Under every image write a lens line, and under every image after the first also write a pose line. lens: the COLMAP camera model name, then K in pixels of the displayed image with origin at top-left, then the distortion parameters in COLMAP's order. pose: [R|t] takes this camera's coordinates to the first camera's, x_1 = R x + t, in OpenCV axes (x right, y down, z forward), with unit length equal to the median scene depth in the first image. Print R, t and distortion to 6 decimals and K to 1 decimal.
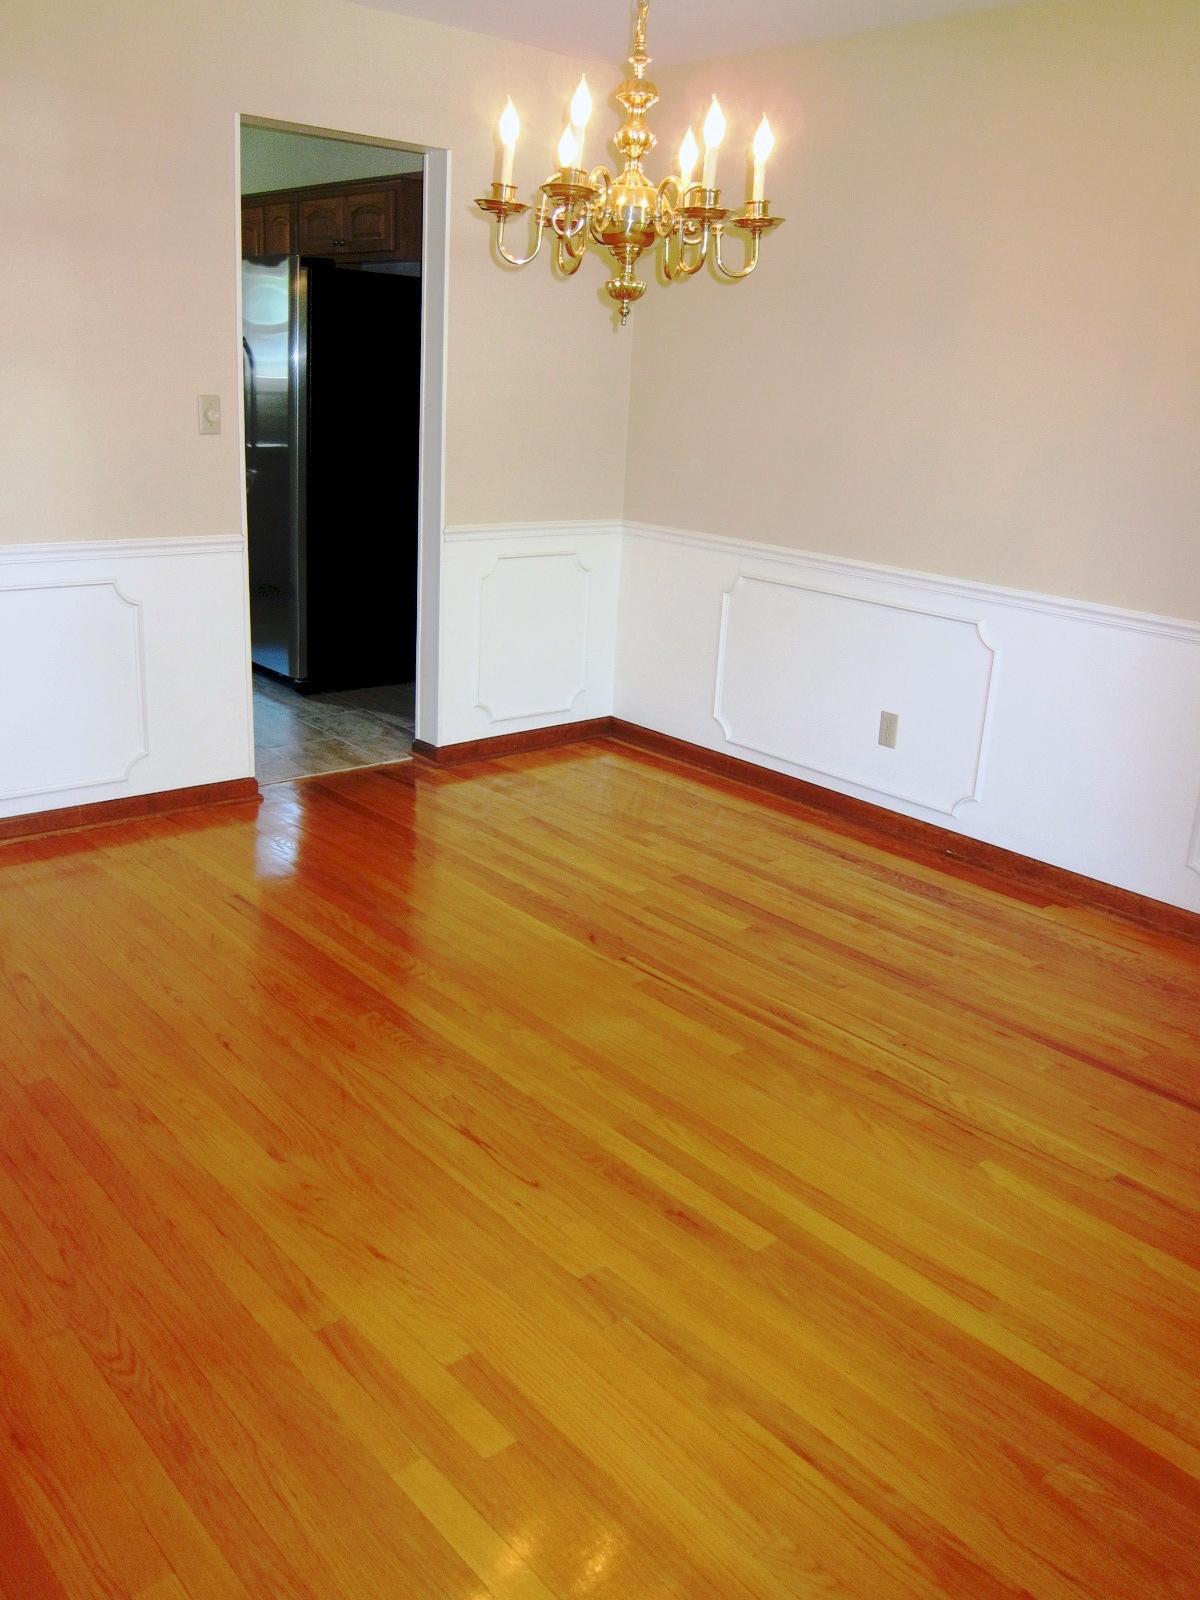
lens RADIAL K [[1329.7, 0, 600.0], [0, 1329.7, 800.0], [0, 0, 1]] dist [-0.066071, 0.011227]
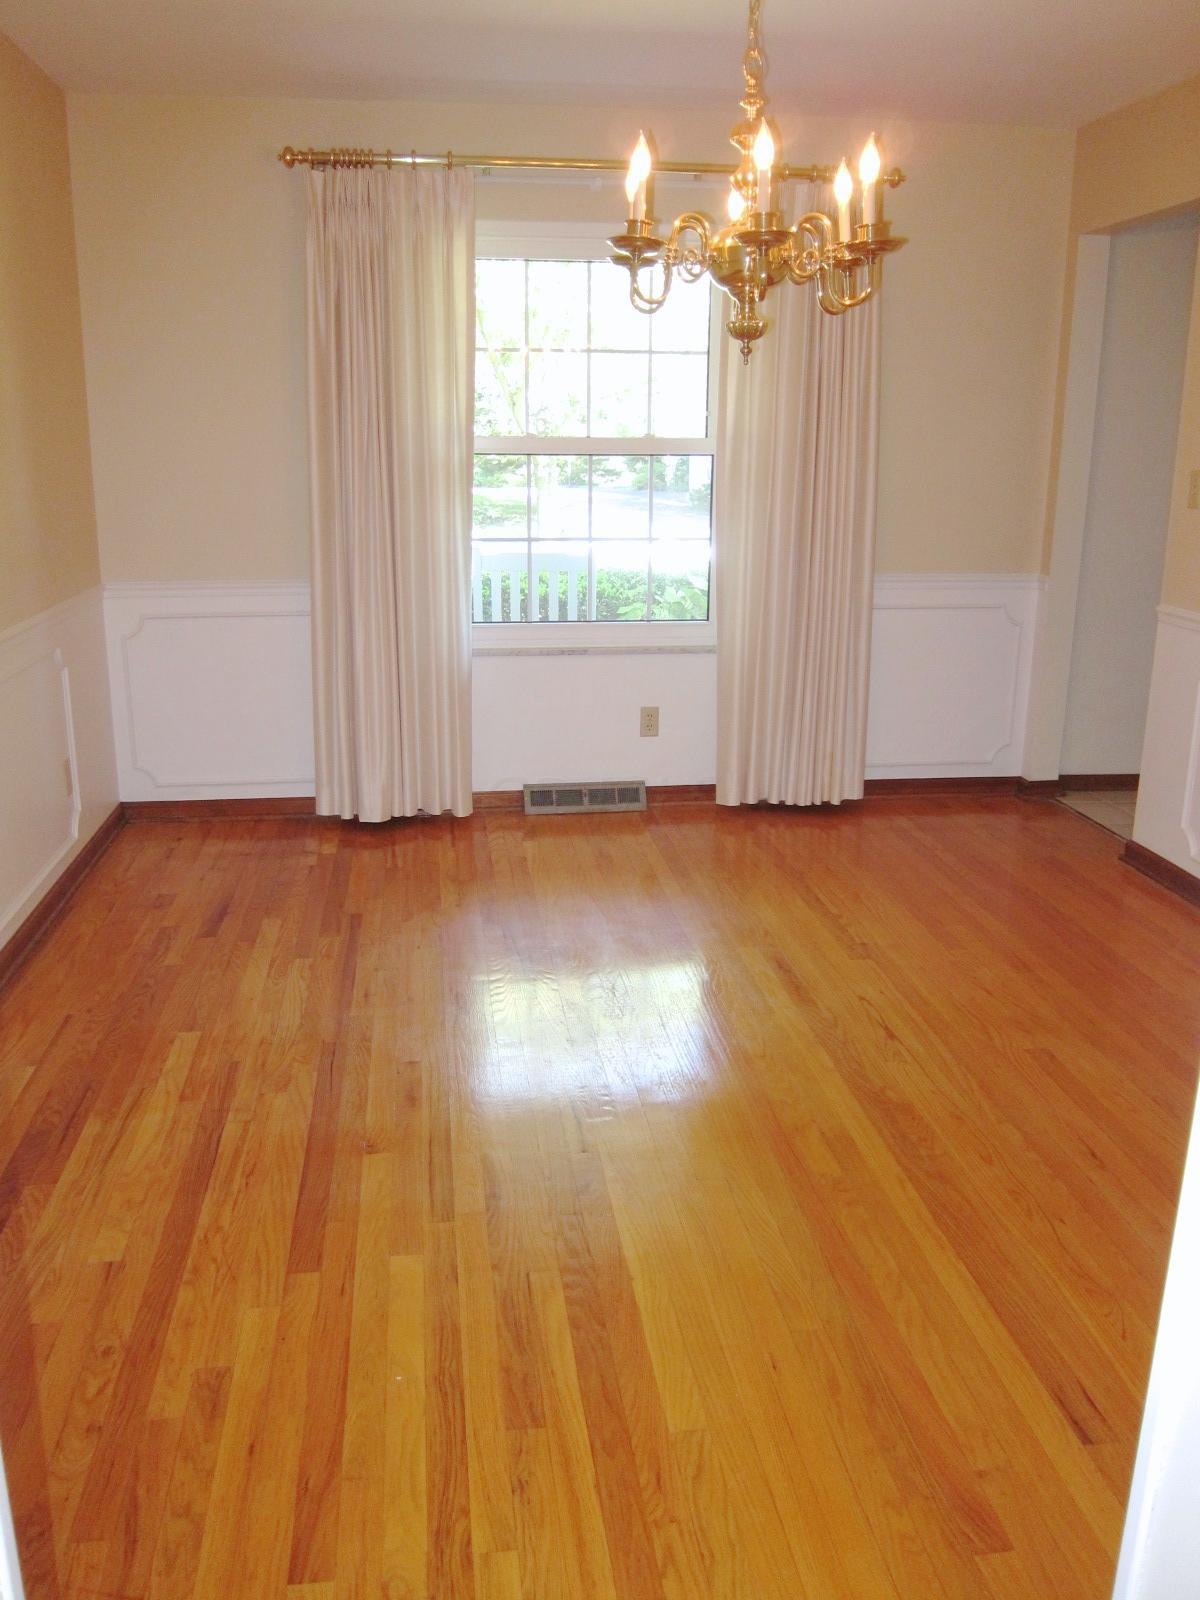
lens RADIAL K [[1329.7, 0, 600.0], [0, 1329.7, 800.0], [0, 0, 1]] dist [-0.066071, 0.011227]
pose [[-0.835680, -0.197681, 0.512407, -0.330137], [0.124278, 0.840716, 0.527022, -0.438589], [-0.534971, 0.504103, -0.678002, 1.336590]]
